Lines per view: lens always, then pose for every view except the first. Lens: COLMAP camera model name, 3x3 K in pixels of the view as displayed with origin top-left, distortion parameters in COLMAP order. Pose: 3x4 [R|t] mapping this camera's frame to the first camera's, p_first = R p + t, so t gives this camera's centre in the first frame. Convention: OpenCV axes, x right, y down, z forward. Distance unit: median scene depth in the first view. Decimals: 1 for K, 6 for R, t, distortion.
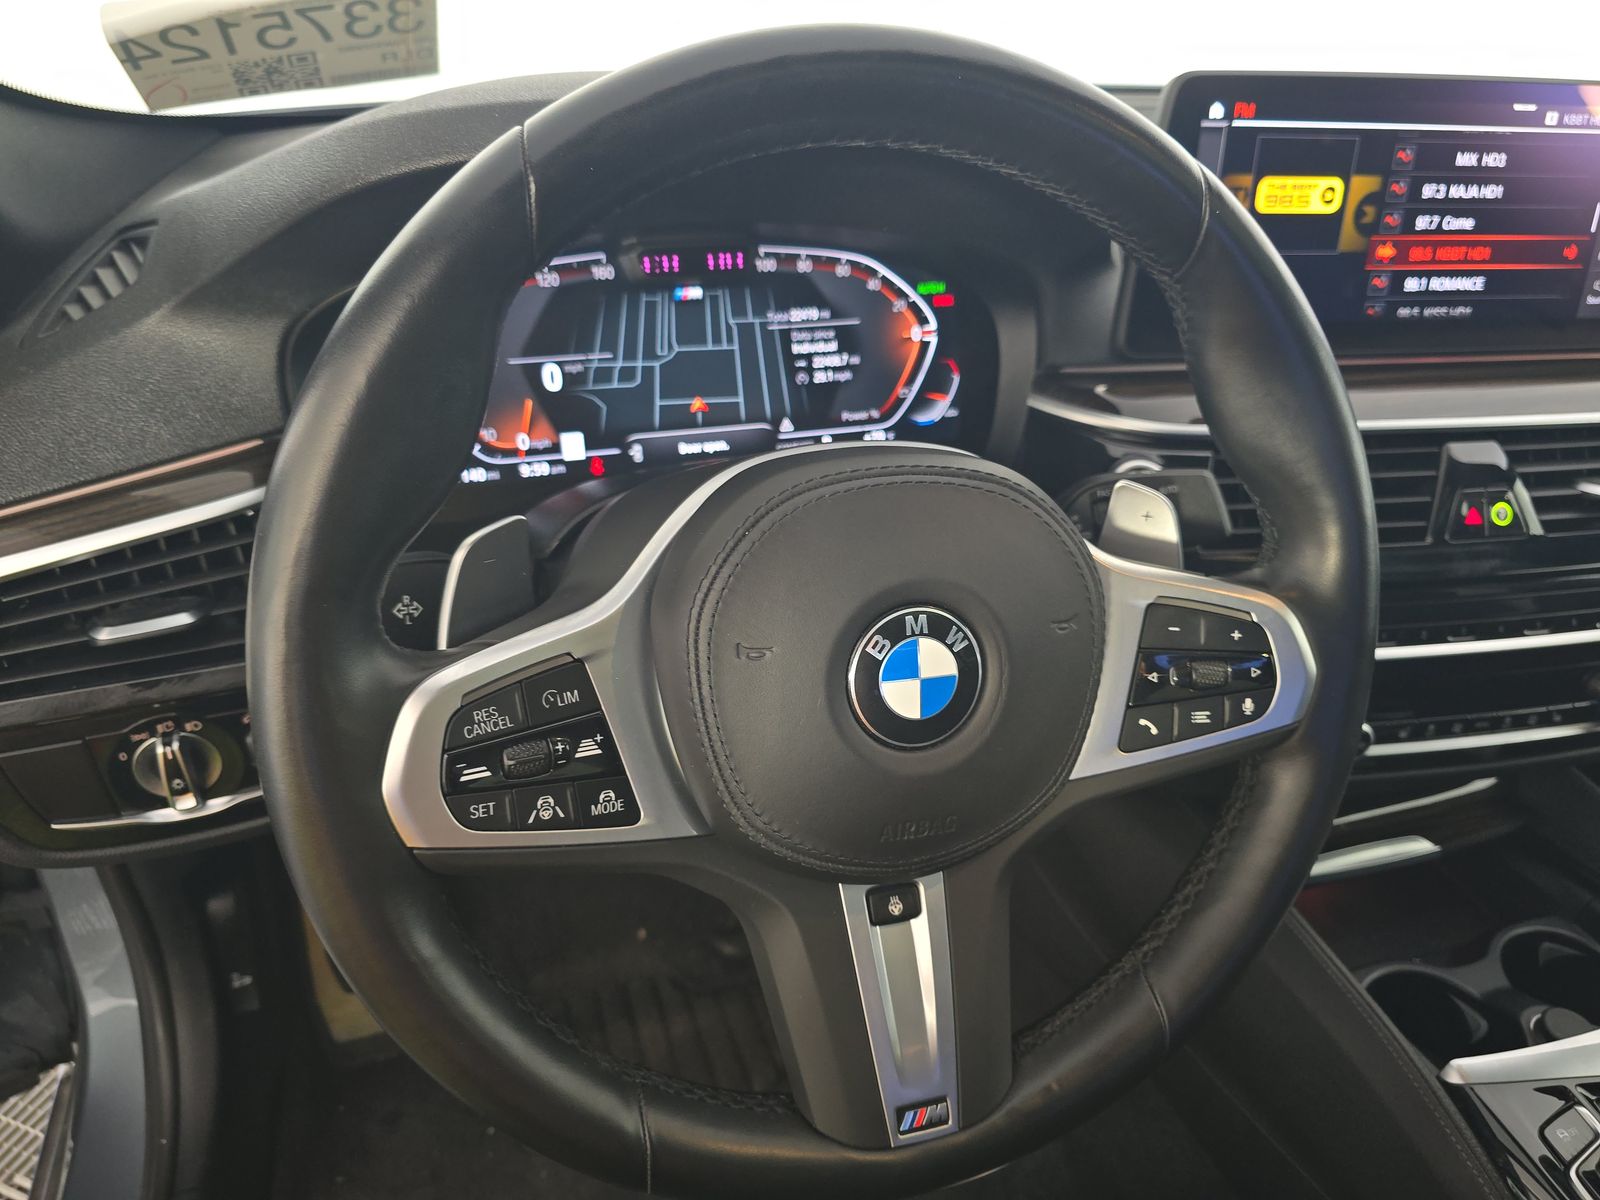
lens RADIAL K [[1088.9, 0, 800.0], [0, 1088.9, 600.0], [0, 0, 1]] dist [0.009944, -0.024837]
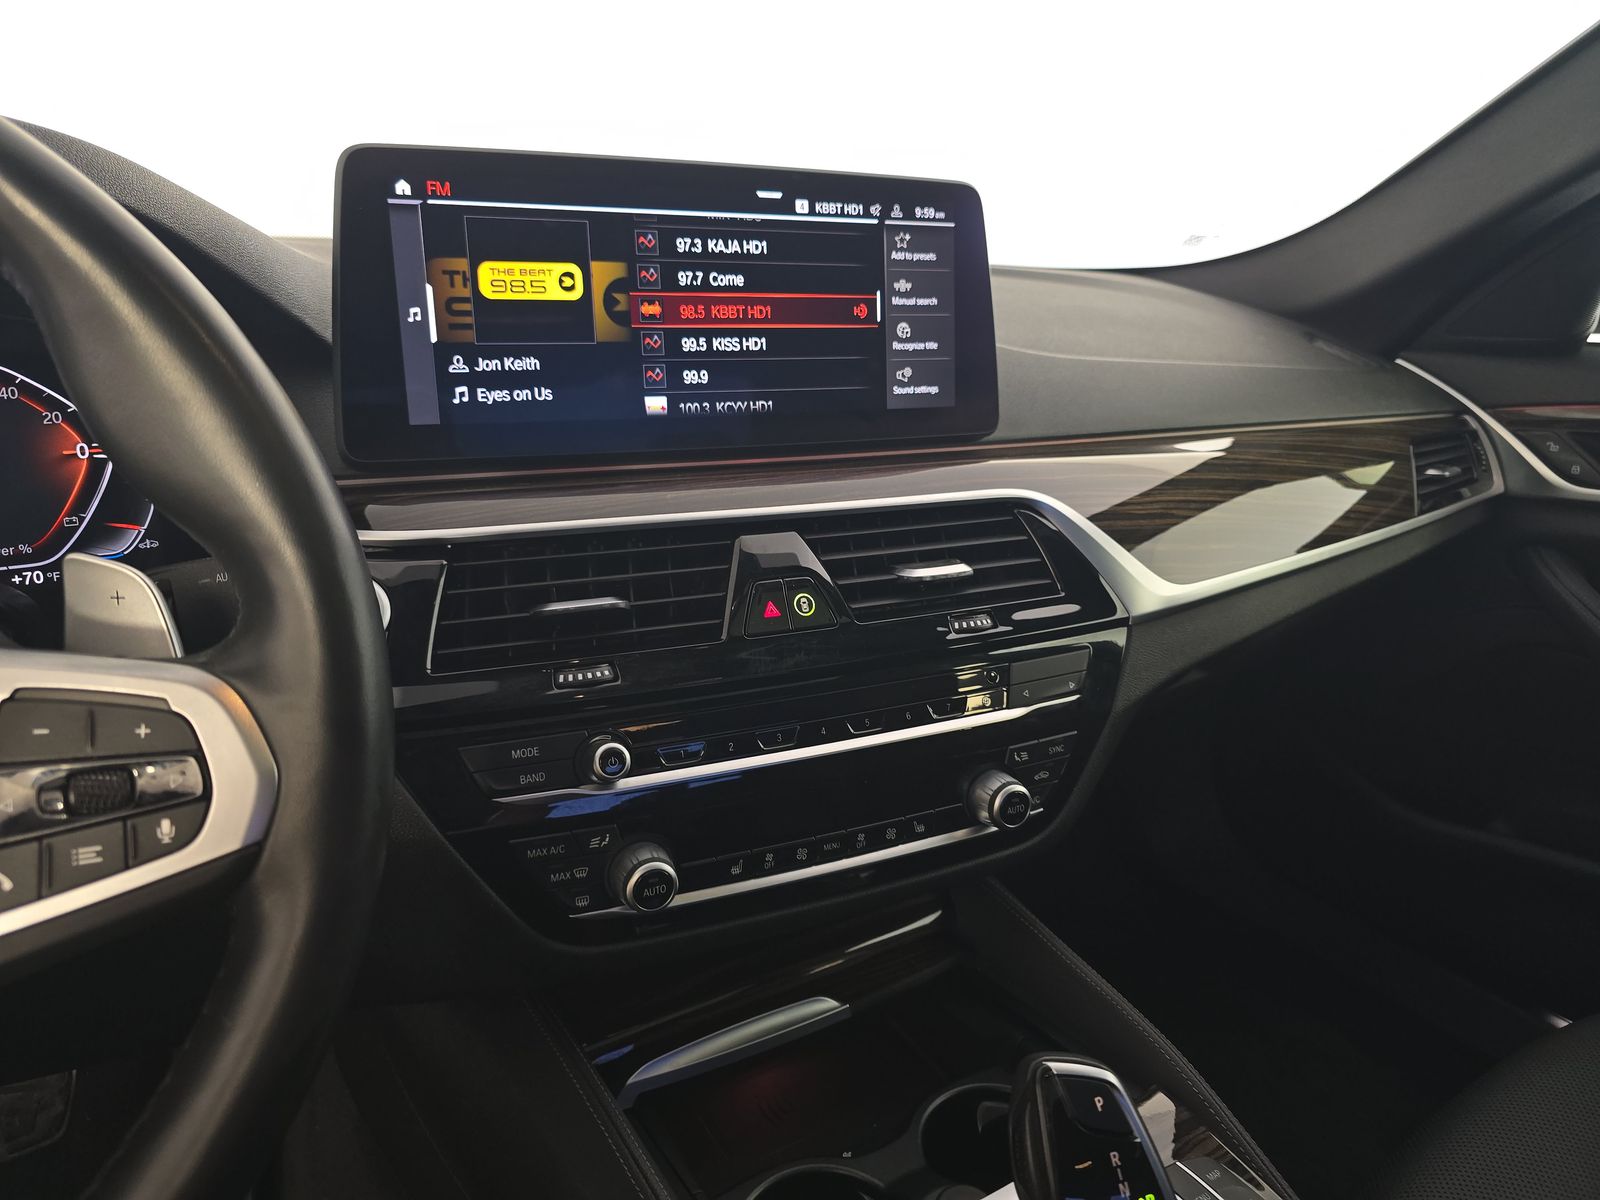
lens RADIAL K [[1088.9, 0, 800.0], [0, 1088.9, 600.0], [0, 0, 1]] dist [0.009944, -0.024837]
pose [[0.970096, -0.080799, 0.228878, 0.447514], [0.128414, 0.971038, -0.201481, 0.099783], [-0.205970, 0.224847, 0.952376, 0.147509]]
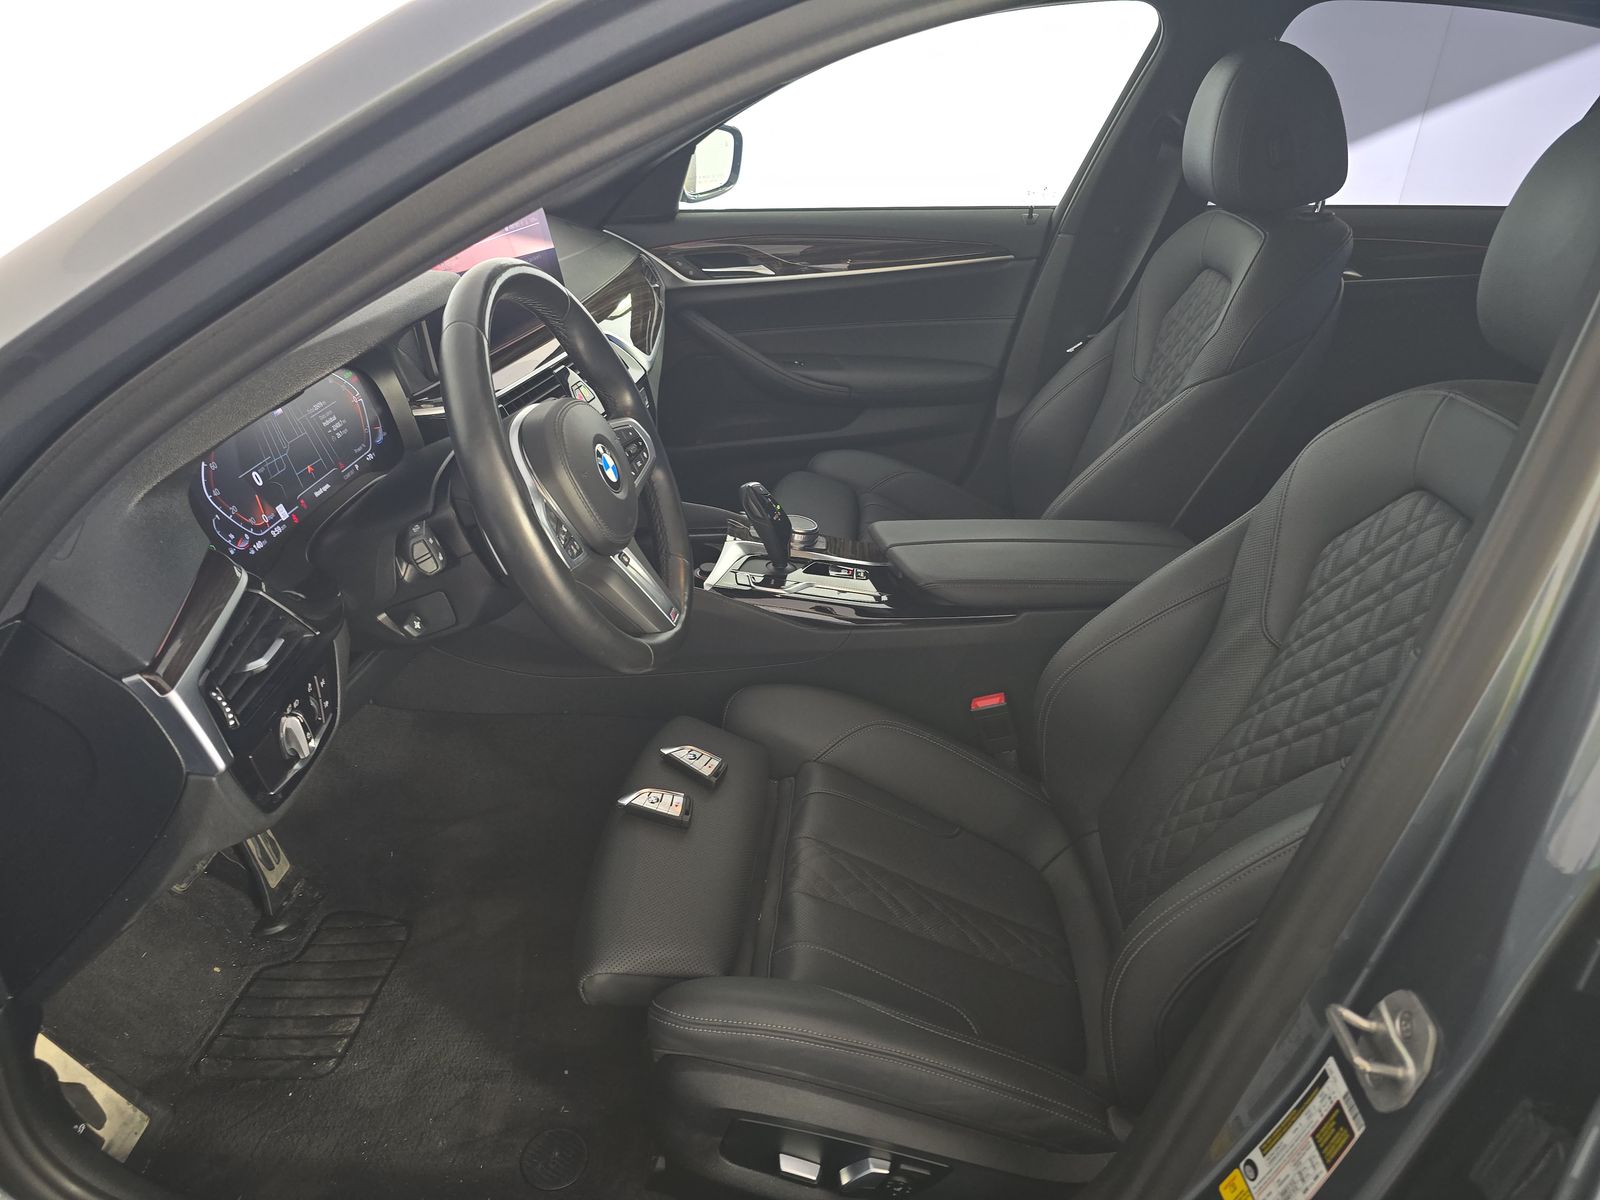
lens RADIAL K [[1088.9, 0, 800.0], [0, 1088.9, 600.0], [0, 0, 1]] dist [0.009944, -0.024837]
pose [[0.381134, -0.446961, 0.809297, -1.284267], [0.469698, 0.847596, 0.246912, -0.062757], [-0.796317, 0.286019, 0.532984, -0.487555]]
